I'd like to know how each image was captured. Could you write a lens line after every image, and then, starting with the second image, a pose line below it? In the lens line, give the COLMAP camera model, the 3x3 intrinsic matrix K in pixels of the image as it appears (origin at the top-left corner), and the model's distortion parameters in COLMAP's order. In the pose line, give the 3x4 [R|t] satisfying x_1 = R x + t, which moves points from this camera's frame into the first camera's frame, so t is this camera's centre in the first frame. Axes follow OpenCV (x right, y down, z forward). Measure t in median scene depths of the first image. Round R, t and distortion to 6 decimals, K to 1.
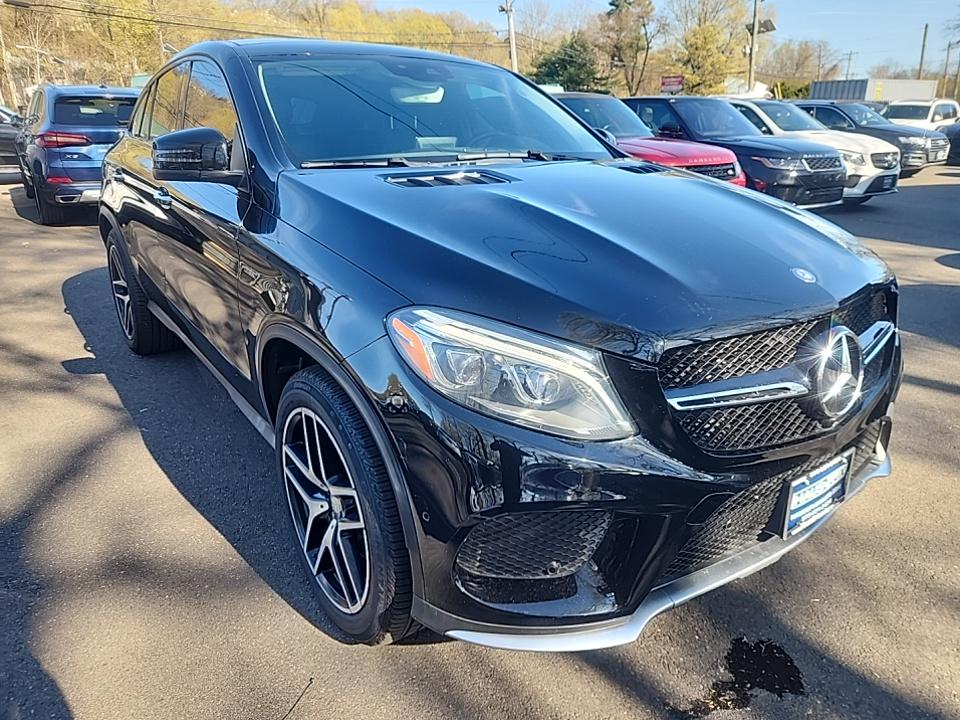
lens RADIAL K [[650.7, 0, 480.0], [0, 650.7, 360.3], [0, 0, 1]] dist [0.039357, -0.026155]
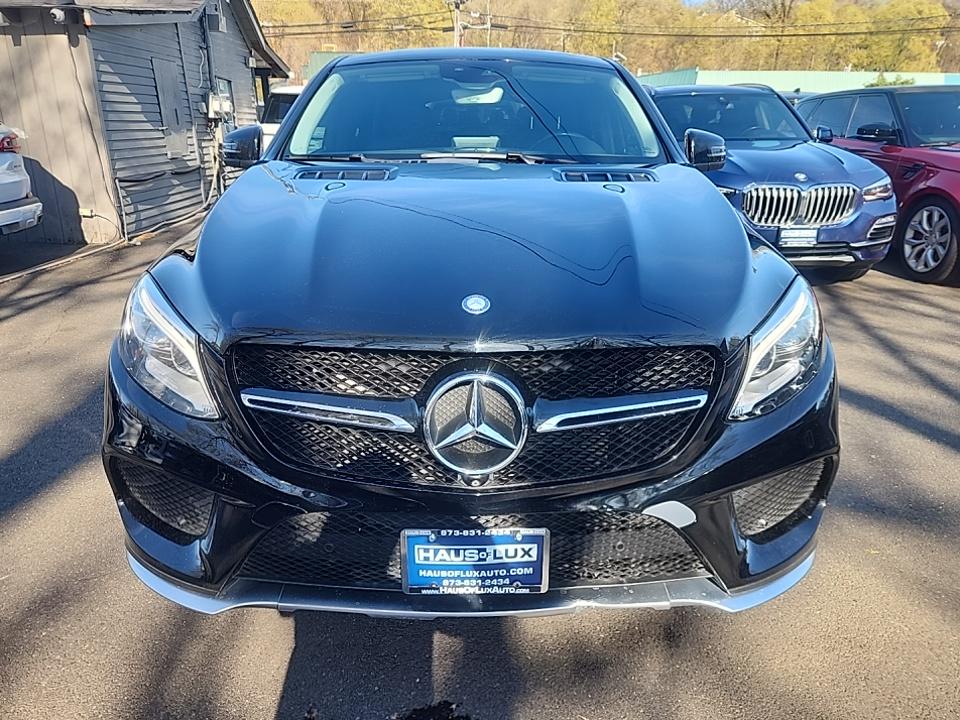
lens RADIAL K [[650.7, 0, 479.3], [0, 650.7, 363.2], [0, 0, 1]] dist [0.039357, -0.026155]
pose [[0.813873, 0.203117, -0.544385, 0.676380], [-0.202625, 0.977310, 0.061716, -0.073897], [0.544568, 0.060077, 0.836562, 0.209021]]
